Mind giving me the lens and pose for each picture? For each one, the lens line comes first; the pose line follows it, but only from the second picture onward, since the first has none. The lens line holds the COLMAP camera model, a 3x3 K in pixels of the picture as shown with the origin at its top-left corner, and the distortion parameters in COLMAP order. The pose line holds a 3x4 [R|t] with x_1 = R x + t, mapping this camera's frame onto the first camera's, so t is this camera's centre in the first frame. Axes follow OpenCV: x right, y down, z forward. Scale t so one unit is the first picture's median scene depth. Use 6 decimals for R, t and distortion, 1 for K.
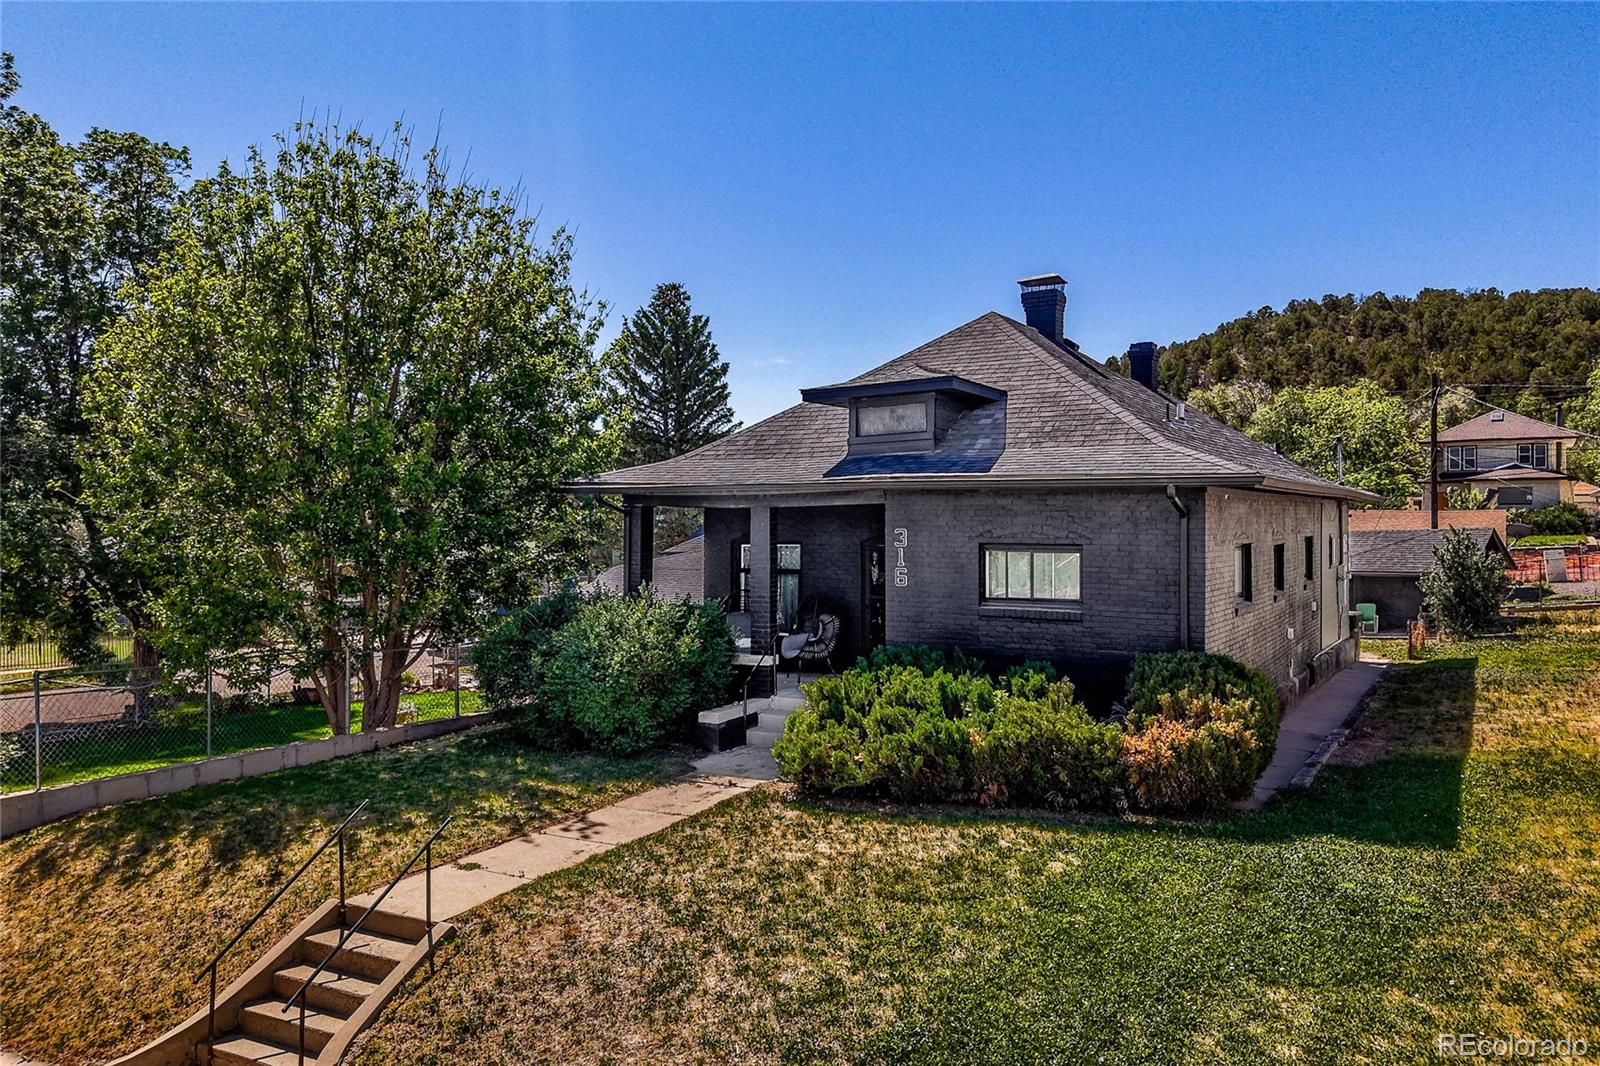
lens RADIAL K [[1151.7, 0, 800.0], [0, 1151.7, 533.0], [0, 0, 1]] dist [0.013444, -0.003179]
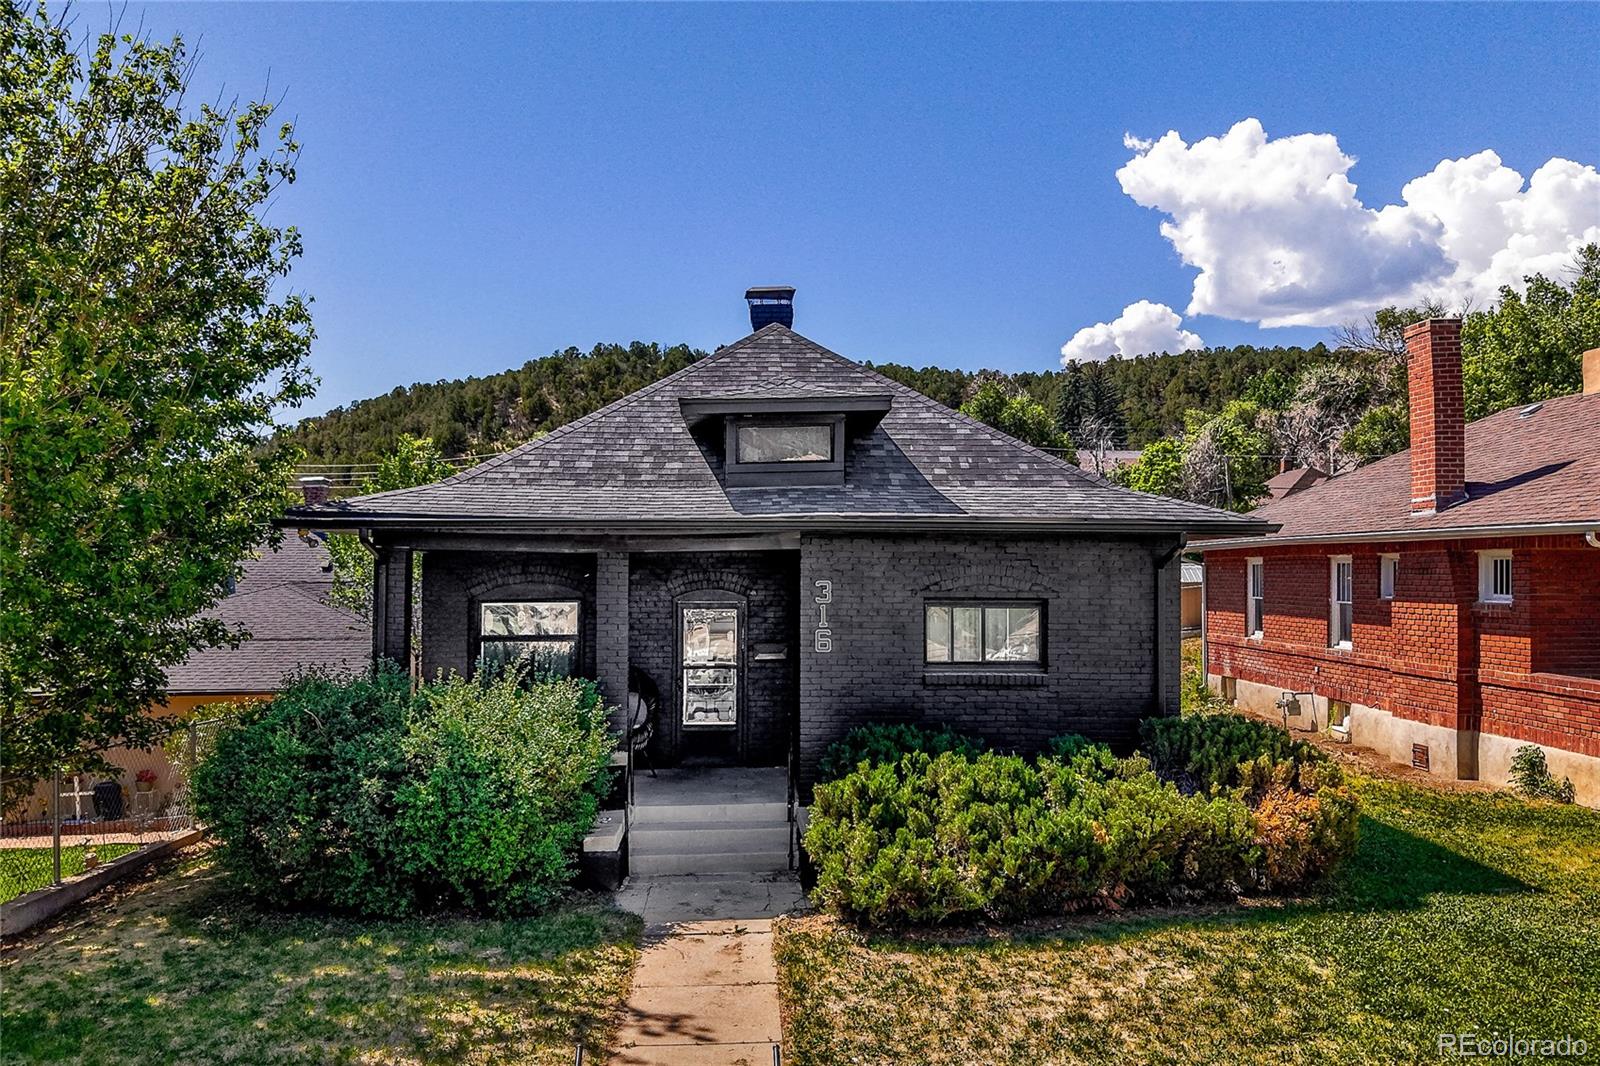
lens RADIAL K [[1288.8, 0, 804.2], [0, 1288.8, 564.0], [0, 0, 1]] dist [0.006069, -0.006477]
pose [[0.850109, 0.005583, 0.526577, -0.439880], [0.003134, 0.999872, -0.015661, -0.001469], [-0.526597, 0.014964, 0.849983, 0.267455]]
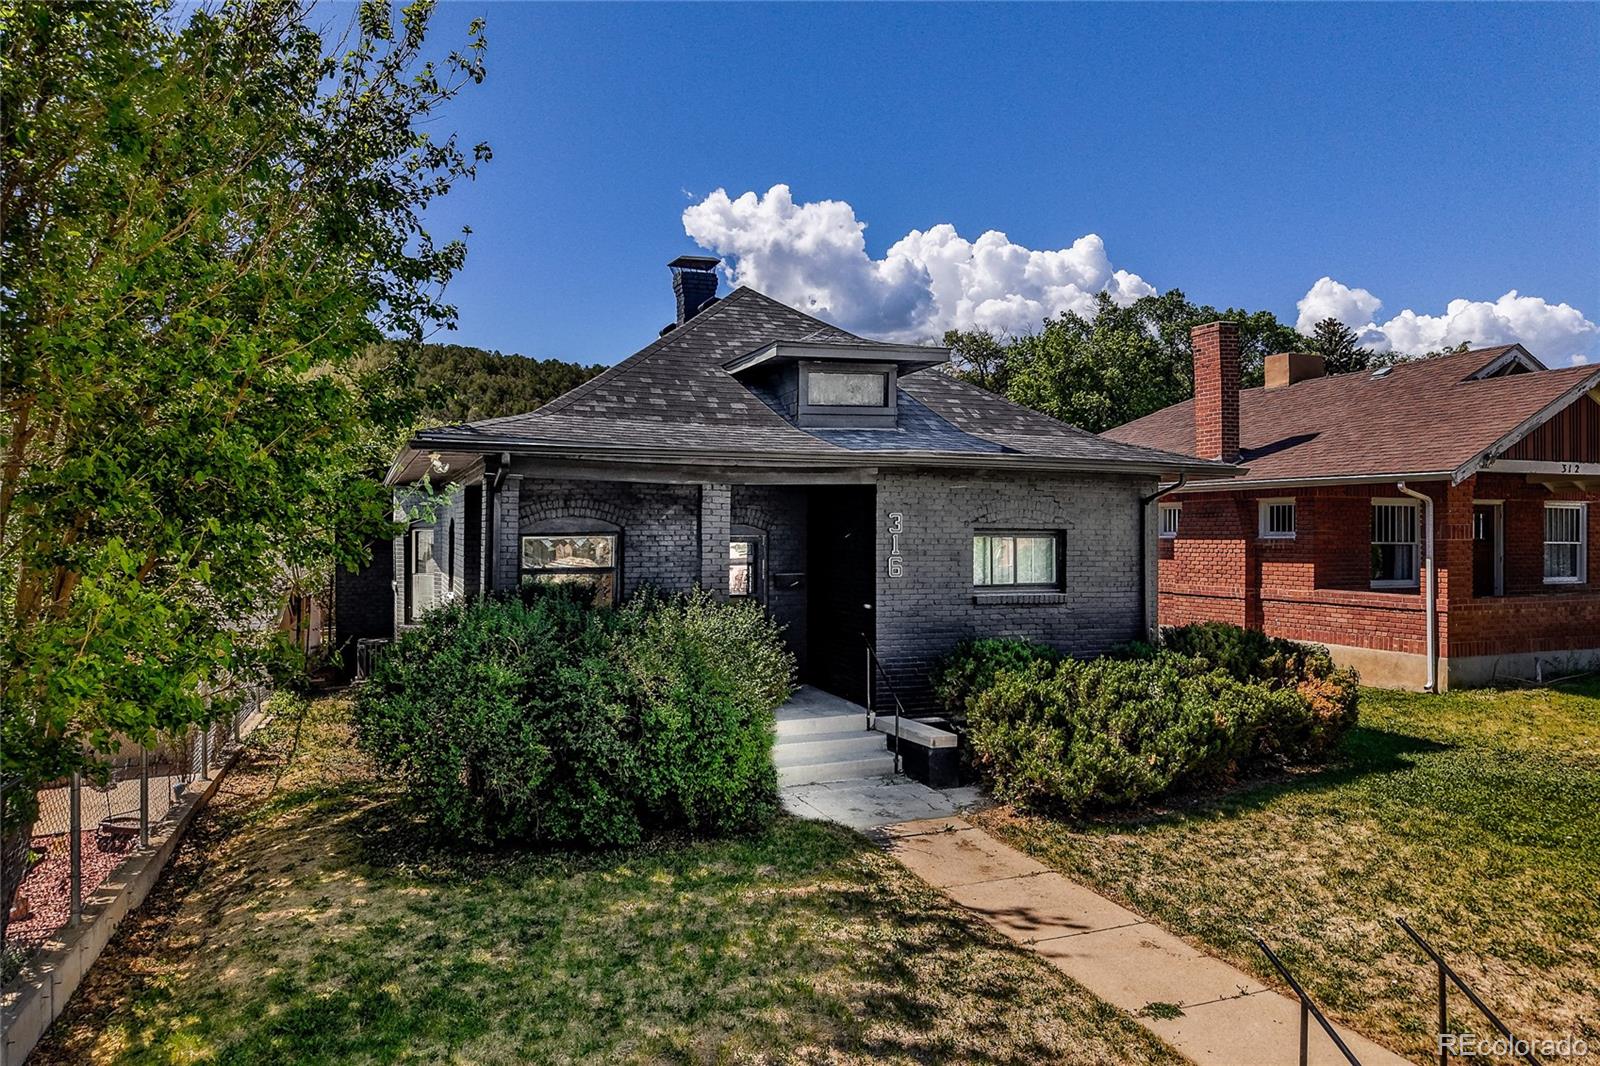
lens RADIAL K [[1067.7, 0, 800.0], [0, 1067.7, 533.0], [0, 0, 1]] dist [-0.021699, 0.065423]
pose [[0.638456, 0.002685, 0.769653, -0.660466], [0.005528, 0.999952, -0.008074, 0.020189], [-0.769638, 0.009409, 0.638411, 0.584079]]
